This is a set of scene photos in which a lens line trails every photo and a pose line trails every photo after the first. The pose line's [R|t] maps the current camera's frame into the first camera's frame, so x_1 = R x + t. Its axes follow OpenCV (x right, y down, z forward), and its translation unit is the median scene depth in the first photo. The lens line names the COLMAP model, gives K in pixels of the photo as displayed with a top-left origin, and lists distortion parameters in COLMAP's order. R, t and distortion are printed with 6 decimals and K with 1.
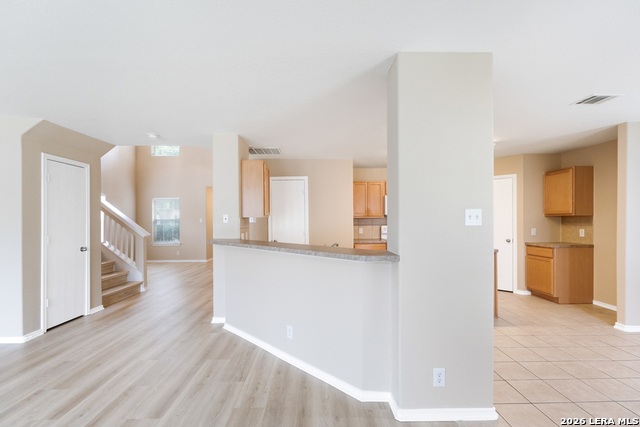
lens RADIAL K [[294.6, 0, 322.0], [0, 294.6, 216.8], [0, 0, 1]] dist [0.000417, -0.000352]
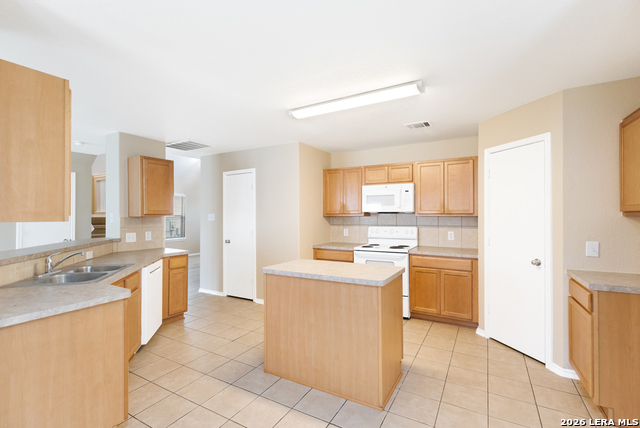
lens RADIAL K [[294.6, 0, 318.5], [0, 294.6, 212.0], [0, 0, 1]] dist [0.000417, -0.000352]
pose [[0.849593, 0.003409, -0.527428, 0.580499], [-0.007264, 0.999960, -0.005237, -0.002968], [0.527389, 0.008281, 0.849584, 0.351755]]
